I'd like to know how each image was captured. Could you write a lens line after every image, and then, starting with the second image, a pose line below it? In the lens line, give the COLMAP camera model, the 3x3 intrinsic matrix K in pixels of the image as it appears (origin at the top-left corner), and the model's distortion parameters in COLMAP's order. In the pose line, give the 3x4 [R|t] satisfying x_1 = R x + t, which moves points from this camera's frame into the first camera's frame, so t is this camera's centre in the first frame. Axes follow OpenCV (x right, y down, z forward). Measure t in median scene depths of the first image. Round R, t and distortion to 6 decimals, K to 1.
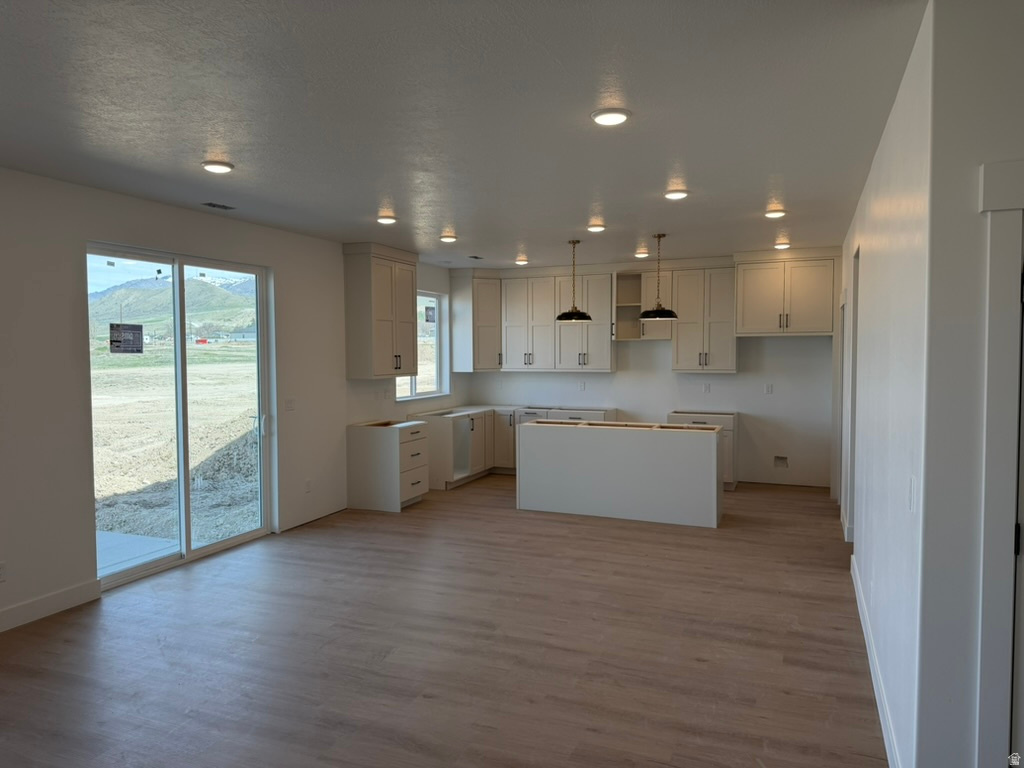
lens RADIAL K [[702.0, 0, 512.0], [0, 702.0, 384.0], [0, 0, 1]] dist [0.135778, -0.232301]
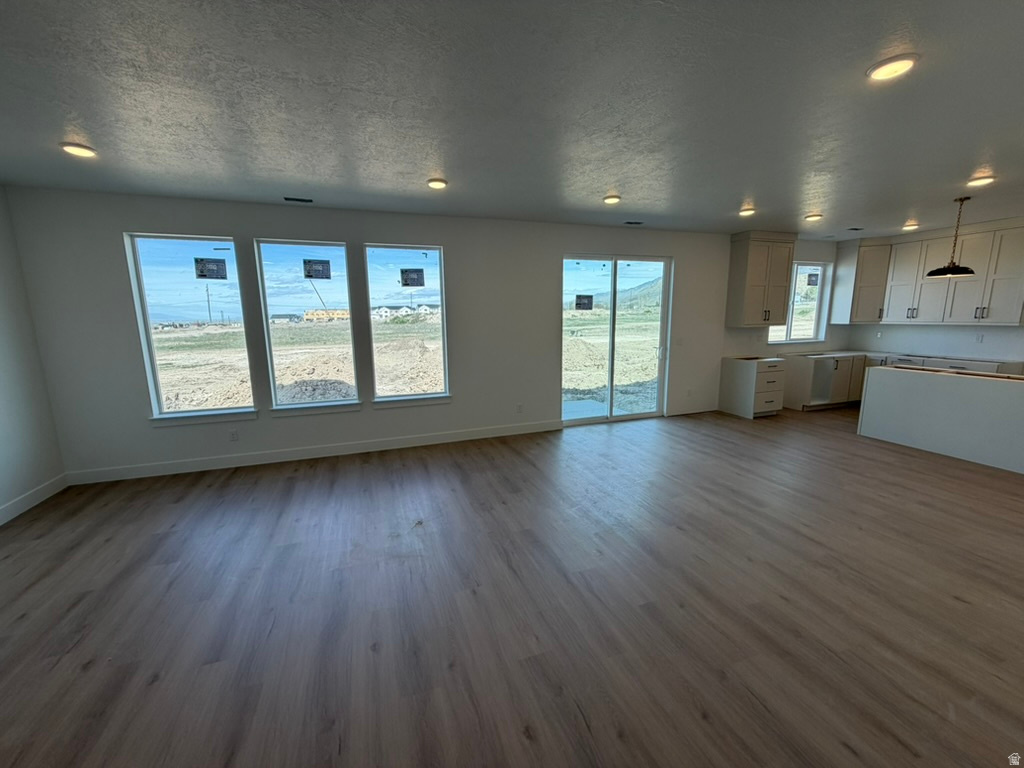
lens RADIAL K [[405.7, 0, 512.0], [0, 405.7, 384.0], [0, 0, 1]] dist [0.001778, -0.000010]
pose [[0.669053, 0.121163, -0.733272, 0.116580], [-0.026487, 0.989882, 0.139398, 0.005223], [0.742742, -0.073842, 0.665493, 0.074763]]
